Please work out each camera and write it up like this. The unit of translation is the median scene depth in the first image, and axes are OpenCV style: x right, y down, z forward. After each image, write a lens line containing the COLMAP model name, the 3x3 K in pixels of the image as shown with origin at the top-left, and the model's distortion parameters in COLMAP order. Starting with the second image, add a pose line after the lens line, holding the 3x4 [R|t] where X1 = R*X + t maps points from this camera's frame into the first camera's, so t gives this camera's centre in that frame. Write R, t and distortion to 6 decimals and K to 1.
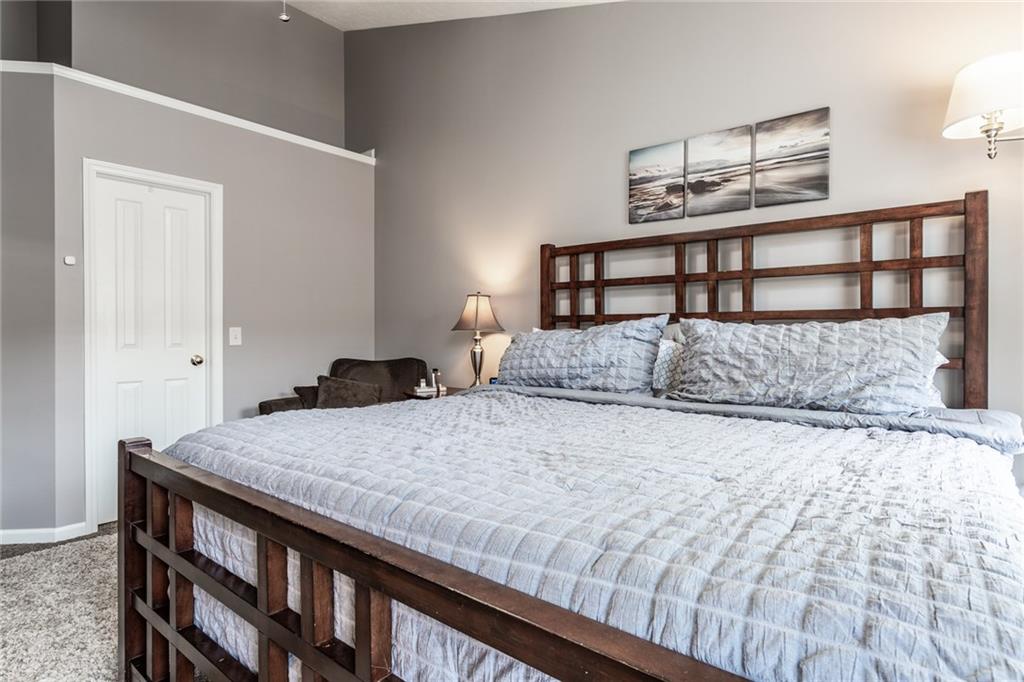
lens RADIAL K [[530.8, 0, 511.0], [0, 530.8, 333.4], [0, 0, 1]] dist [0.000135, -0.000074]
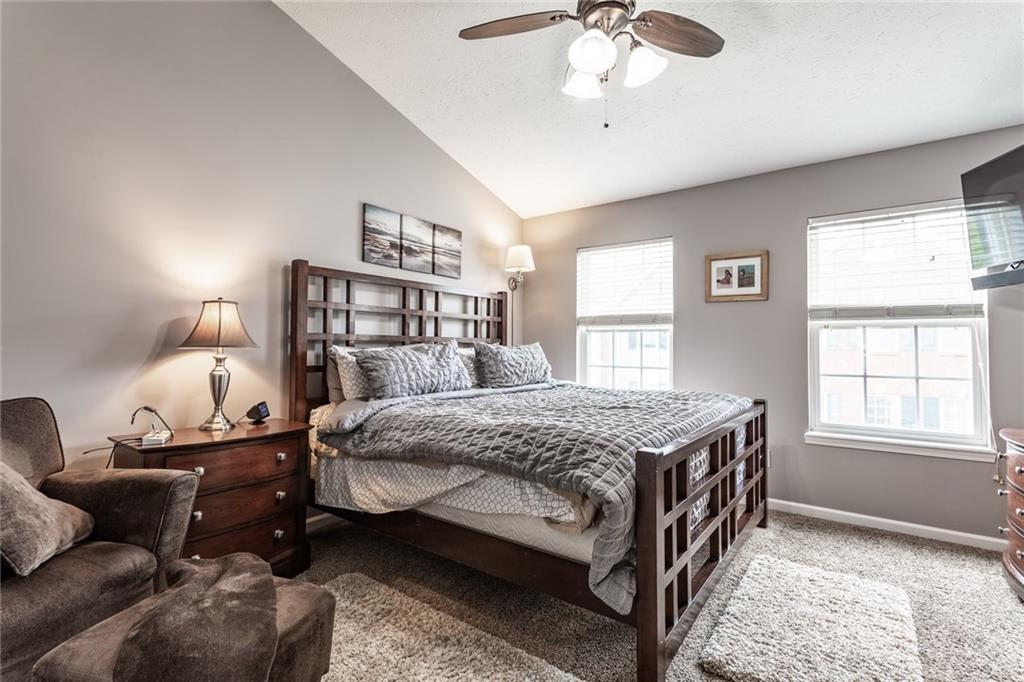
lens RADIAL K [[492.7, 0, 510.6], [0, 492.7, 334.7], [0, 0, 1]] dist [-0.001281, -0.000164]
pose [[-0.036928, 0.028740, 0.998905, -1.000513], [-0.001185, 0.999584, -0.028803, -0.004428], [-0.999317, -0.002248, -0.036878, 0.759460]]
